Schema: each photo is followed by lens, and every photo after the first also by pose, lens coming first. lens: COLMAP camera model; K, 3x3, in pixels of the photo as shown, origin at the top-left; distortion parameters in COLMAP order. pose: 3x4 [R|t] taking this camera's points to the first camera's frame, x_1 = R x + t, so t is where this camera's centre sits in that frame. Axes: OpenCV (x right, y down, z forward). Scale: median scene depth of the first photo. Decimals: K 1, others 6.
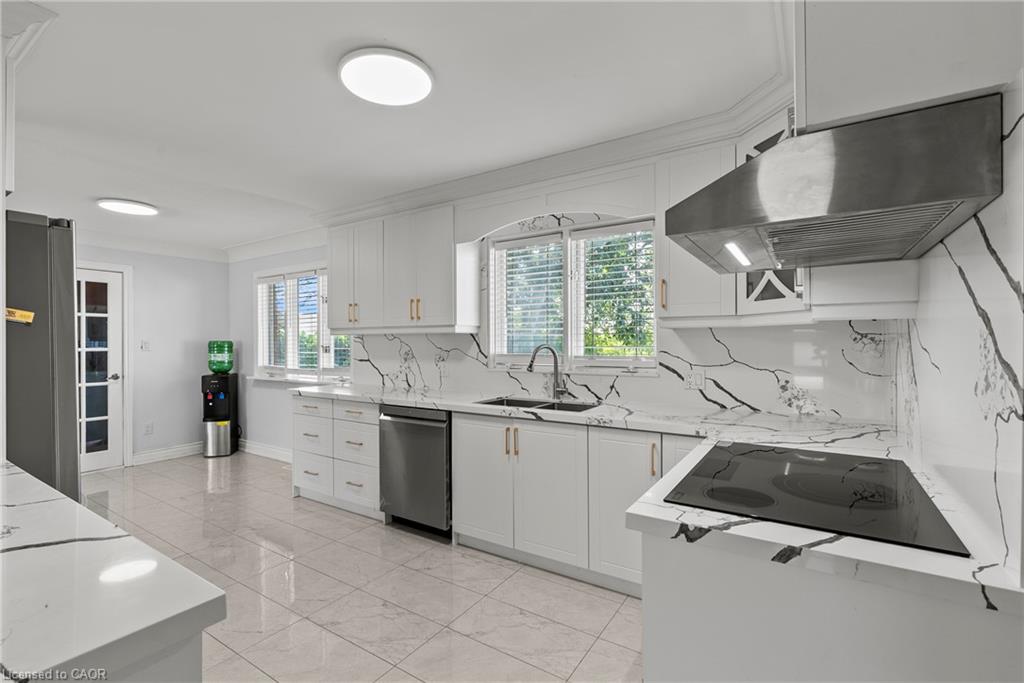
lens RADIAL K [[456.1, 0, 522.1], [0, 456.1, 337.6], [0, 0, 1]] dist [-0.009388, 0.000852]
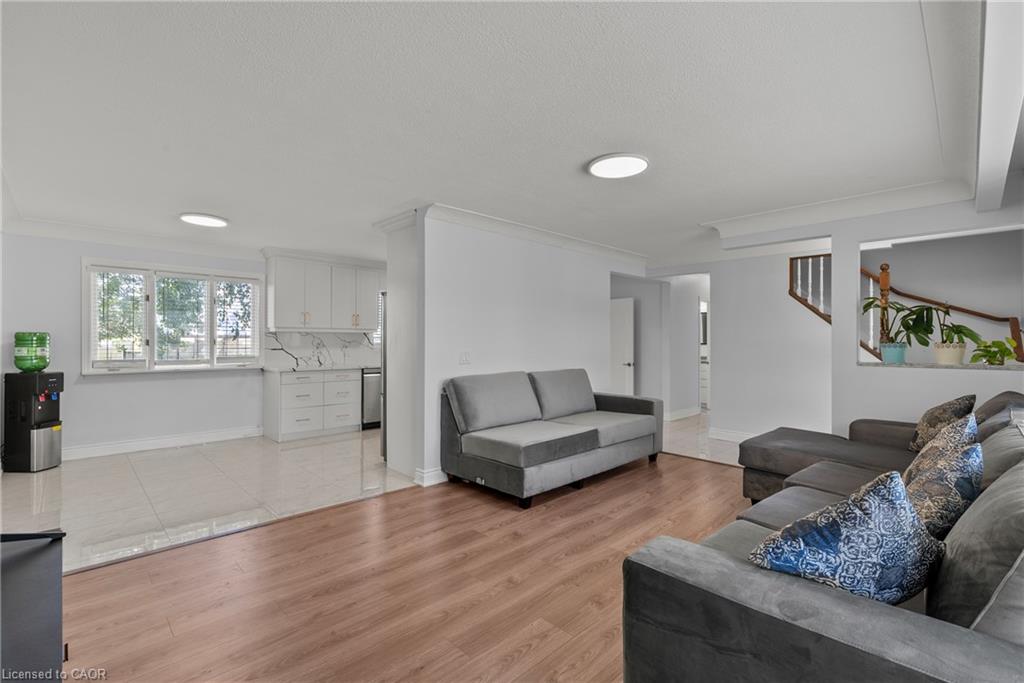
lens RADIAL K [[456.1, 0, 505.1], [0, 456.1, 345.2], [0, 0, 1]] dist [-0.009388, 0.000852]
pose [[0.230869, -0.000634, 0.972985, -2.118614], [-0.009969, 0.999946, 0.003017, 0.034197], [-0.972934, -0.010396, 0.230851, -0.044091]]
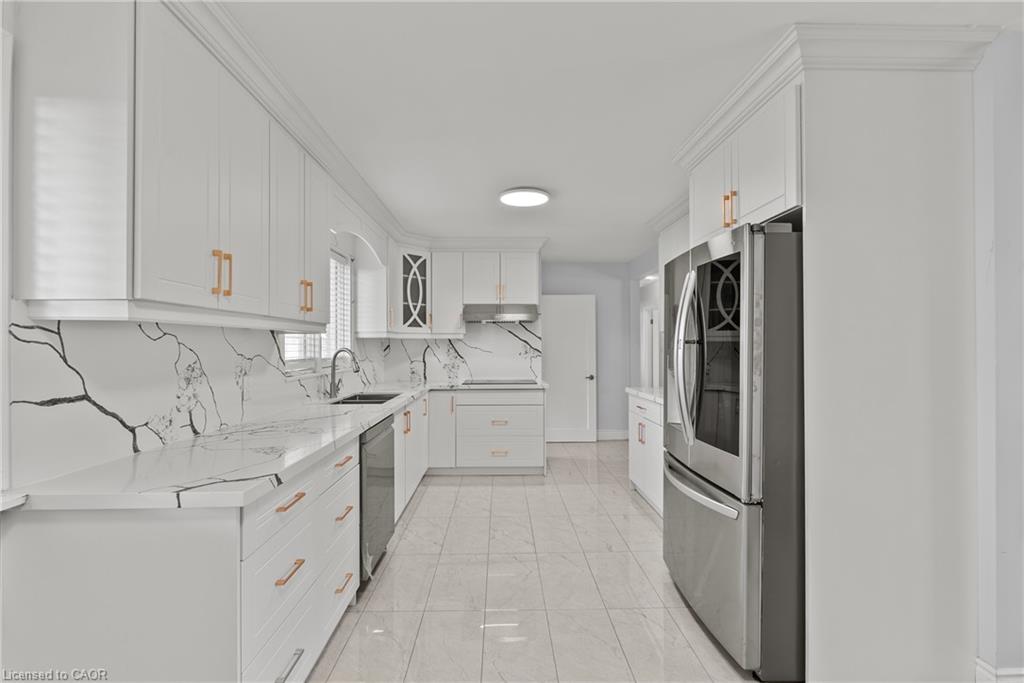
lens RADIAL K [[456.1, 0, 514.4], [0, 456.1, 343.3], [0, 0, 1]] dist [-0.009388, 0.000852]
pose [[-0.558280, 0.013696, 0.829539, -1.055069], [0.002039, 0.999883, -0.015136, 0.020858], [-0.829650, -0.006759, -0.558243, 1.227503]]
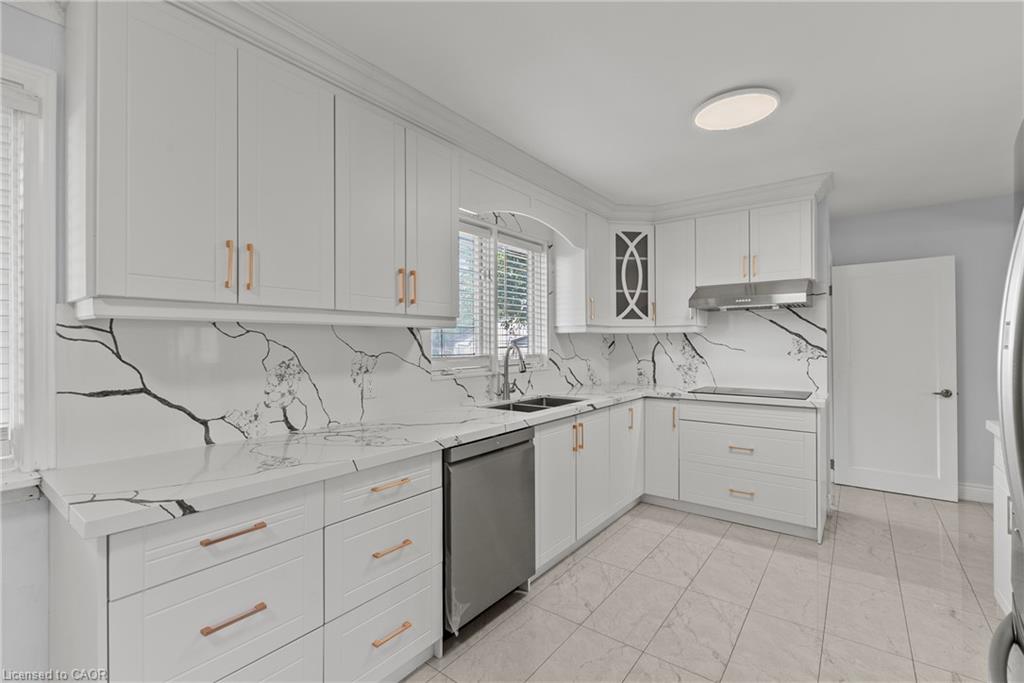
lens RADIAL K [[456.1, 0, 501.1], [0, 456.1, 342.5], [0, 0, 1]] dist [-0.009388, 0.000852]
pose [[0.097732, 0.008665, 0.995175, -0.896166], [-0.001389, 0.999962, -0.008570, 0.018585], [-0.995212, -0.000545, 0.097740, 0.897931]]
